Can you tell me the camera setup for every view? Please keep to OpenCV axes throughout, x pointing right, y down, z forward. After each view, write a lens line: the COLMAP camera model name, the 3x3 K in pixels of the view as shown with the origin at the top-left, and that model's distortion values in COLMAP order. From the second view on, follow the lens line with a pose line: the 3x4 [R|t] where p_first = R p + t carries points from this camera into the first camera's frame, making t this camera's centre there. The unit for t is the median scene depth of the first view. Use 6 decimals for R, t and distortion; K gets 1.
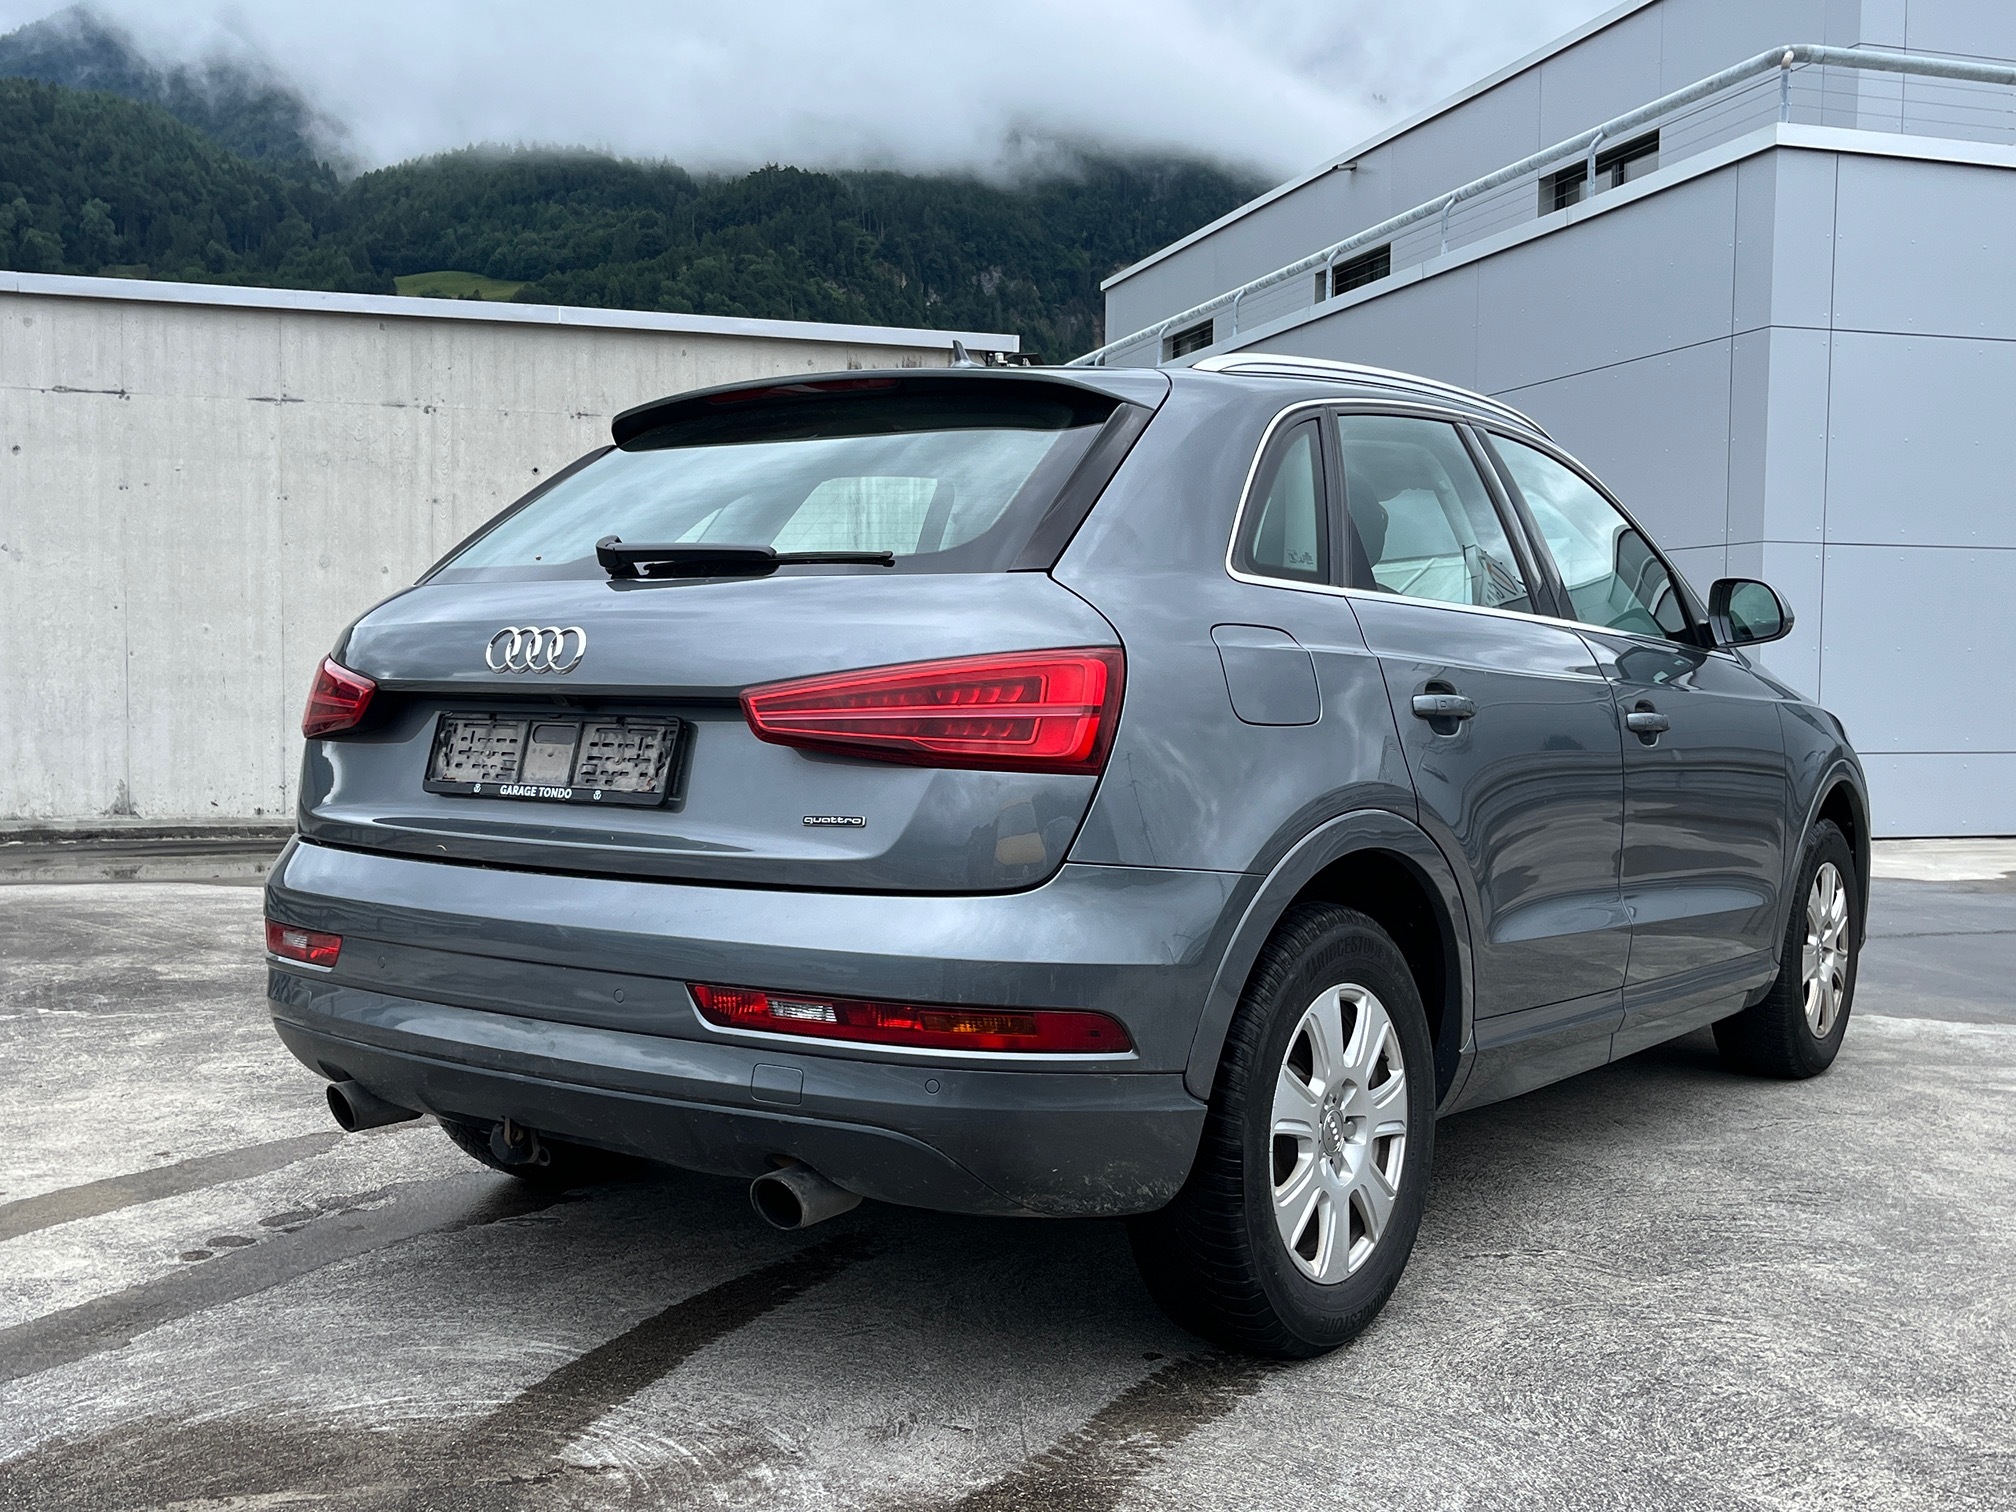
lens RADIAL K [[2008.5, 0, 1018.1], [0, 2008.5, 754.6], [0, 0, 1]] dist [0.037934, 0.000000]
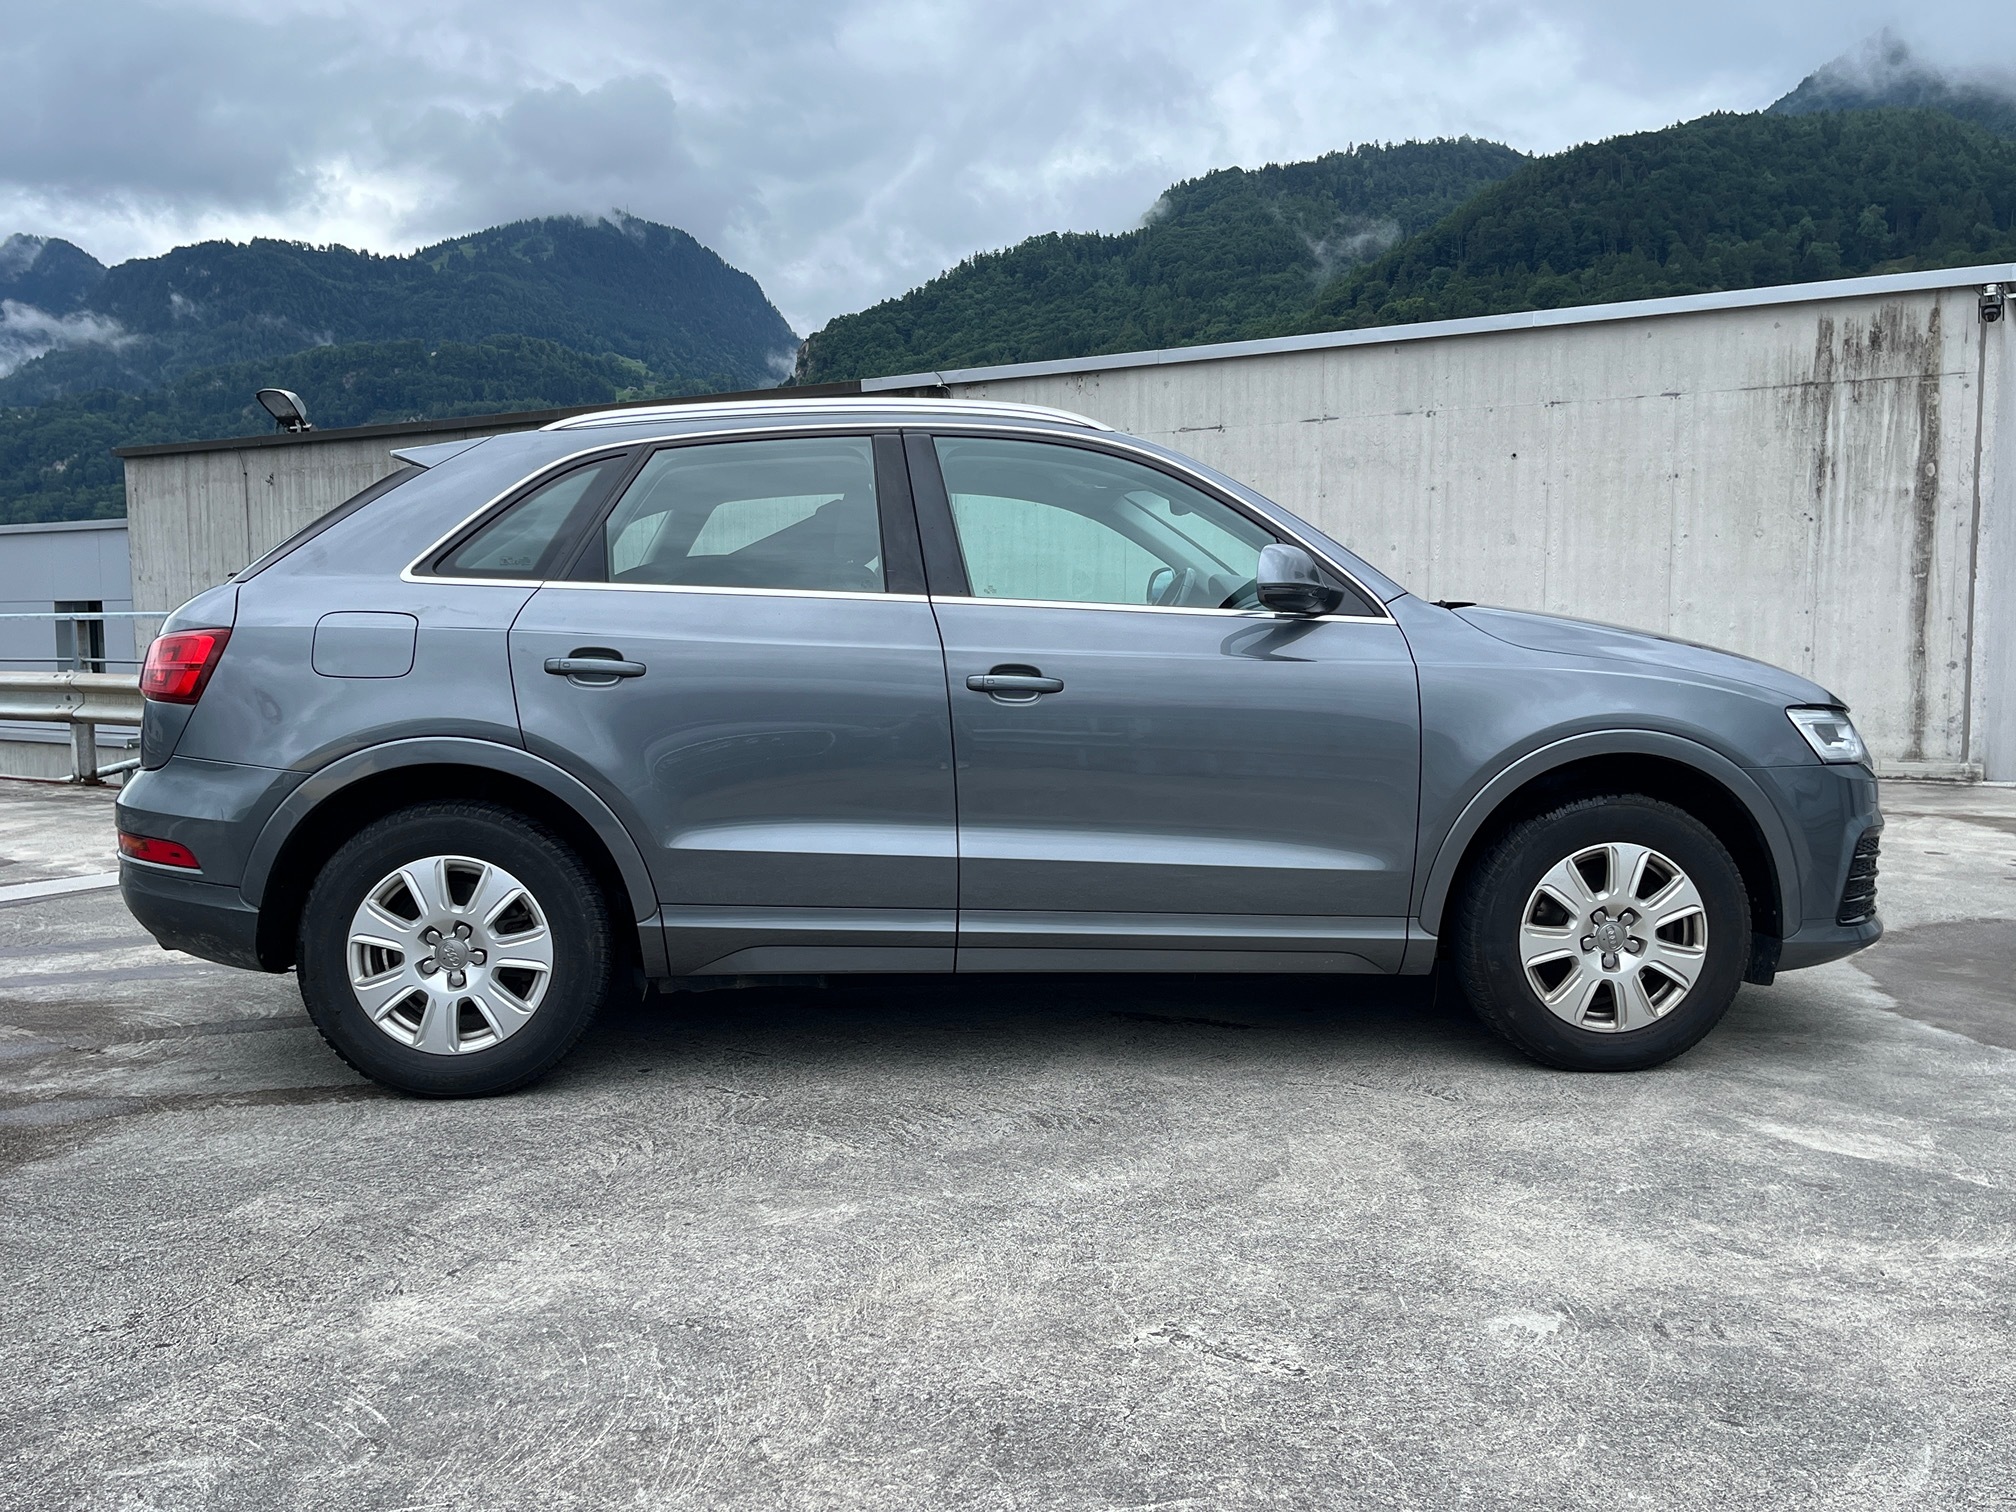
lens RADIAL K [[1720.8, 0, 1006.8], [0, 1720.8, 758.6], [0, 0, 1]] dist [0.043597, -0.016556]
pose [[0.650253, 0.051716, -0.757955, 1.374076], [-0.023843, 0.998578, 0.047679, -0.026010], [0.759343, -0.012931, 0.650562, 0.489166]]
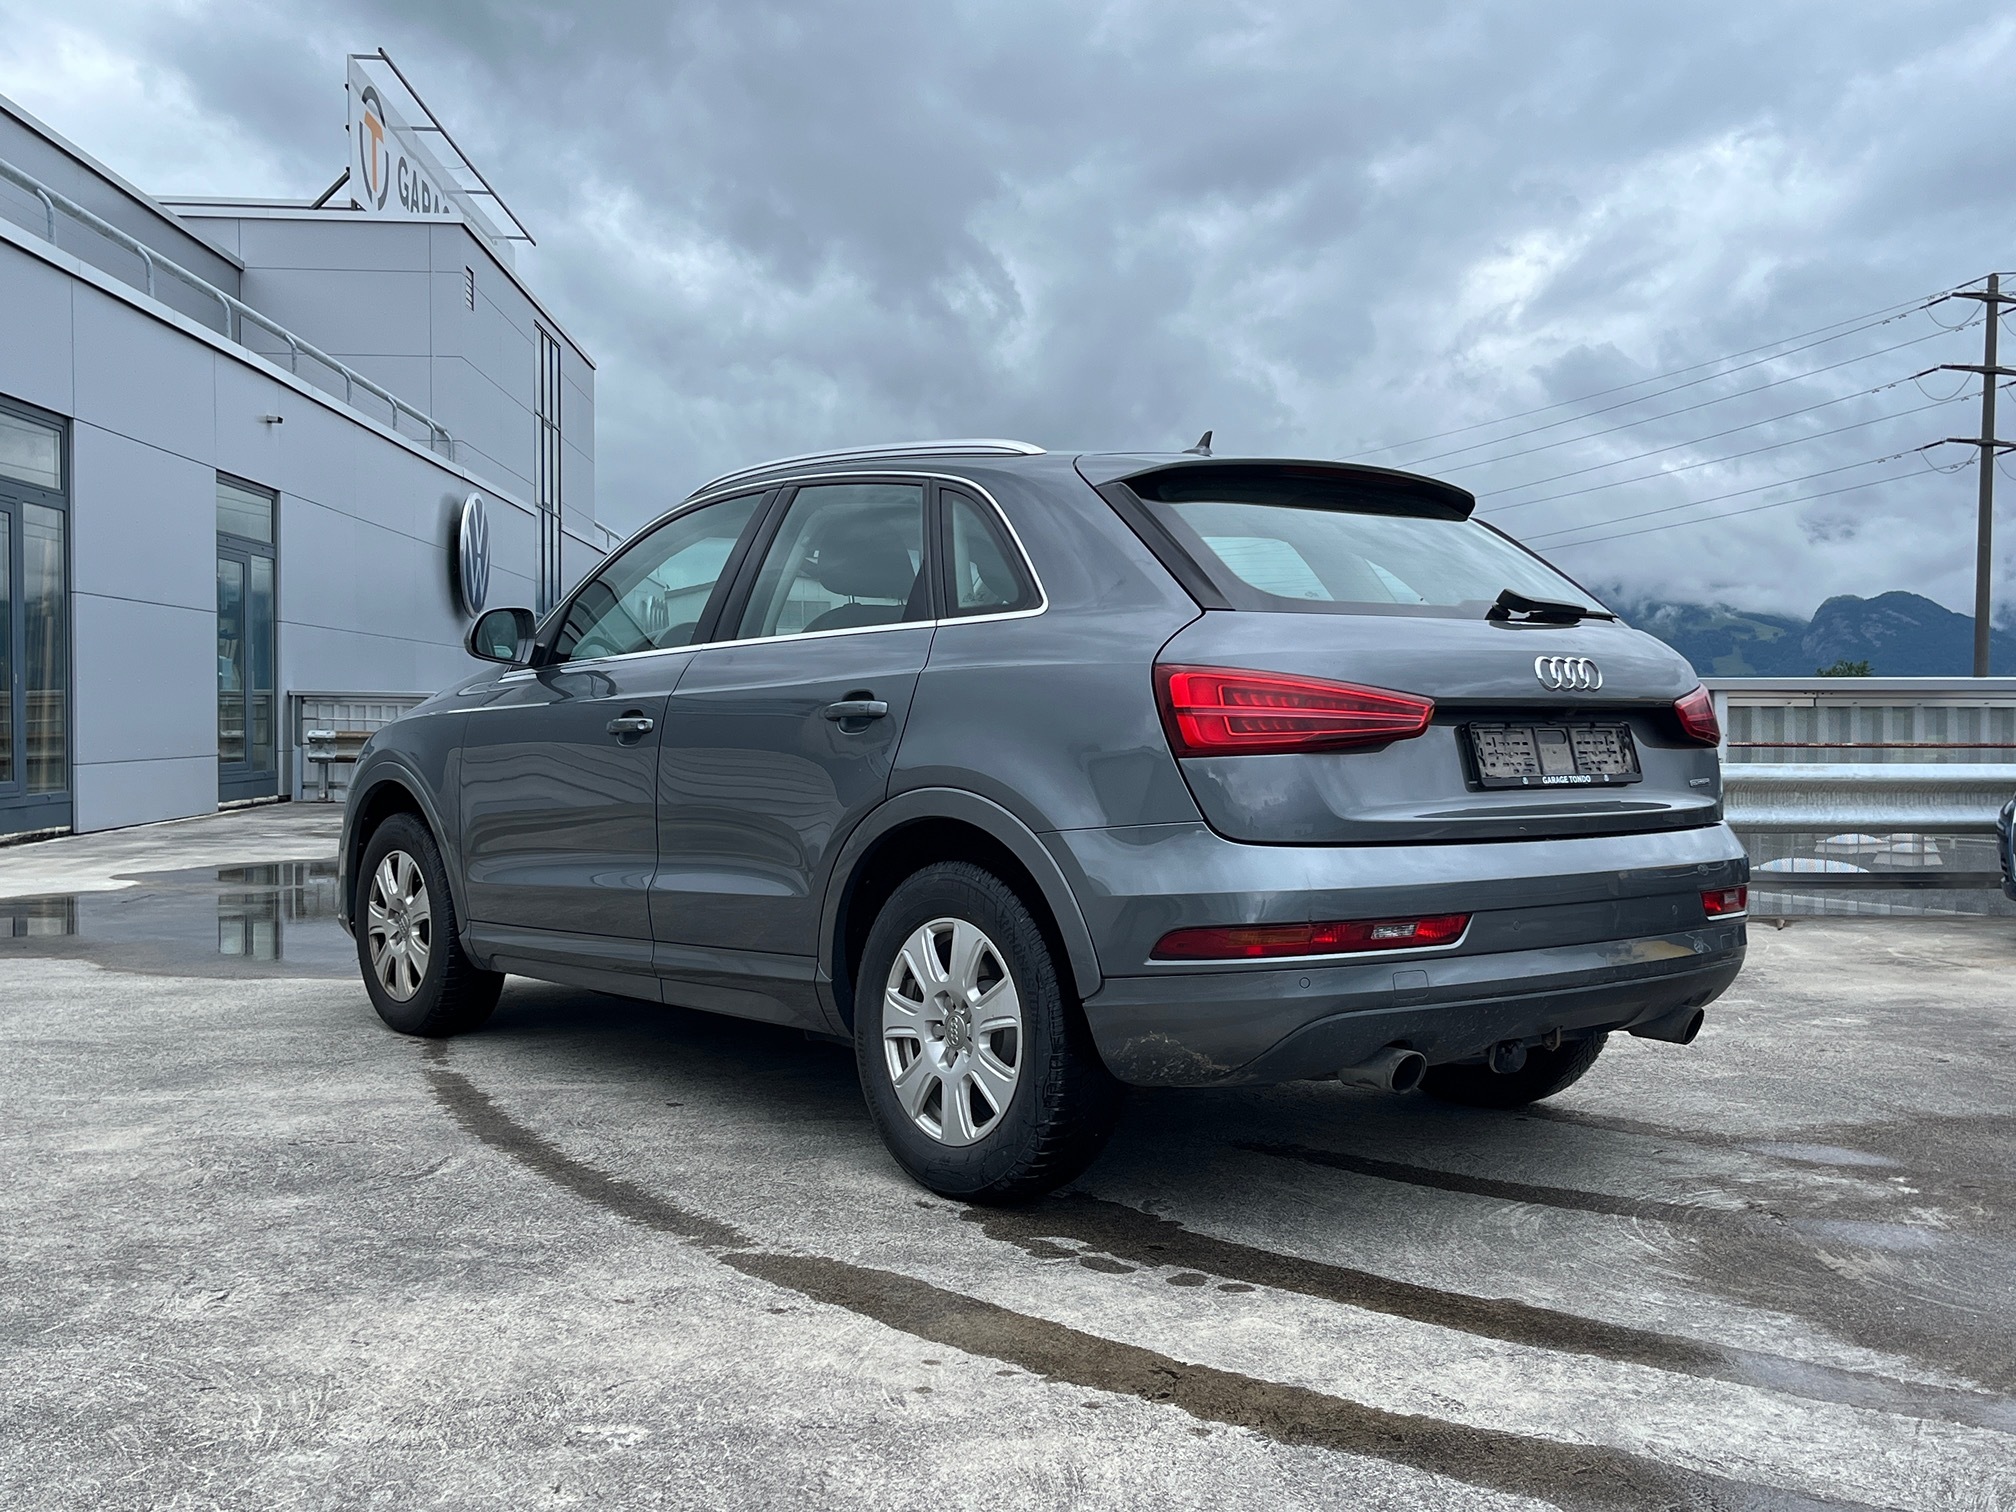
lens RADIAL K [[2008.5, 0, 1008.8], [0, 2008.5, 769.0], [0, 0, 1]] dist [0.037934, 0.000000]
pose [[0.242234, -0.033898, 0.969626, -1.561276], [0.035784, 0.999022, 0.025986, -0.035300], [-0.969558, 0.028403, 0.243210, 0.989734]]
